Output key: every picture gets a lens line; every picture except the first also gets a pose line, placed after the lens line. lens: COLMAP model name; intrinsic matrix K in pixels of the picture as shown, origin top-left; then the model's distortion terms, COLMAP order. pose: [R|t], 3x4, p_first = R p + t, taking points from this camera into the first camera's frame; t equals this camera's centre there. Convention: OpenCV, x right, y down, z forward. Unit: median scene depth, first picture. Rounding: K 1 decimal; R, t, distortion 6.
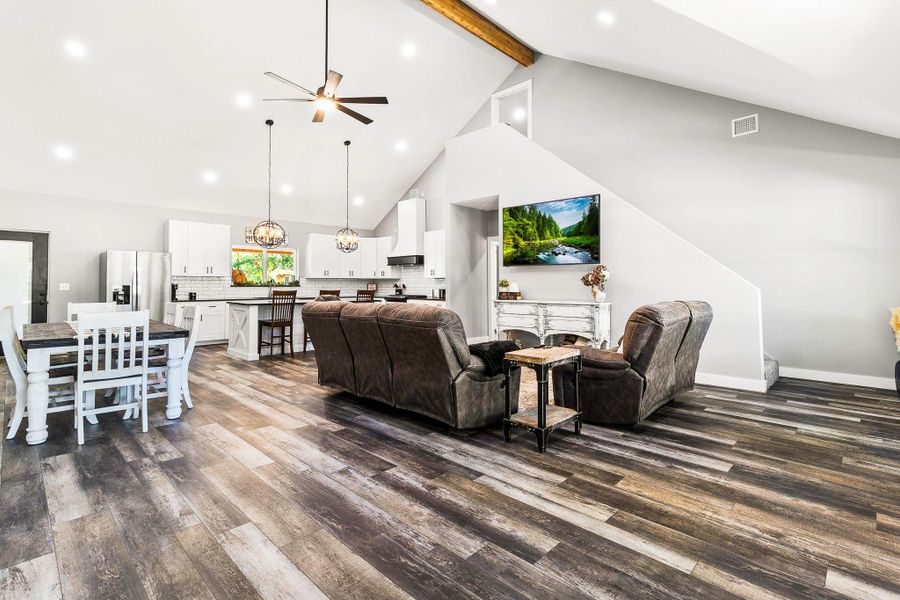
lens RADIAL K [[416.1, 0, 465.1], [0, 416.1, 275.0], [0, 0, 1]] dist [-0.001373, -0.001185]
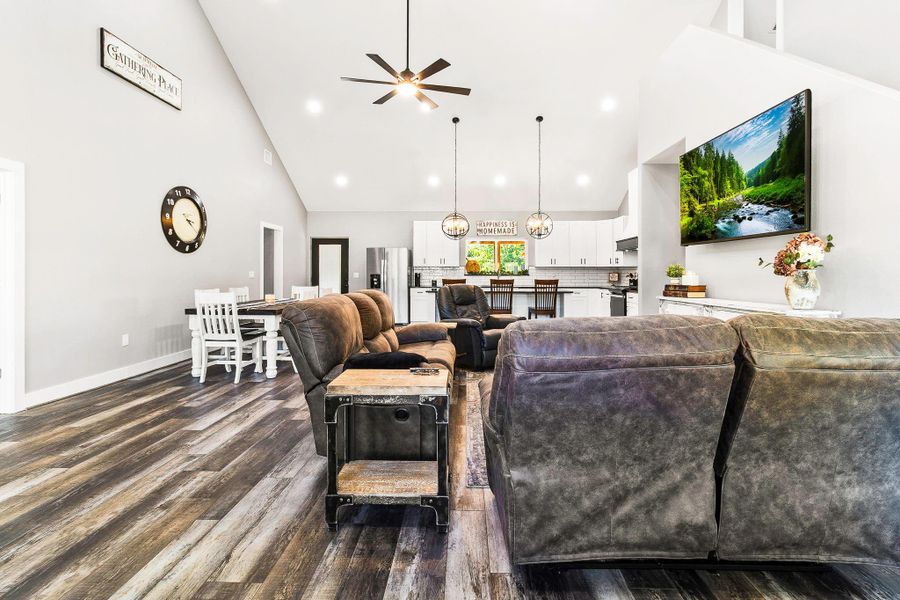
lens RADIAL K [[416.1, 0, 465.1], [0, 416.1, 275.0], [0, 0, 1]] dist [-0.001373, -0.001185]
pose [[0.683591, 0.003111, -0.729858, 0.380578], [0.015382, 0.999707, 0.018668, 0.008677], [0.729703, -0.023988, 0.683343, 0.340106]]
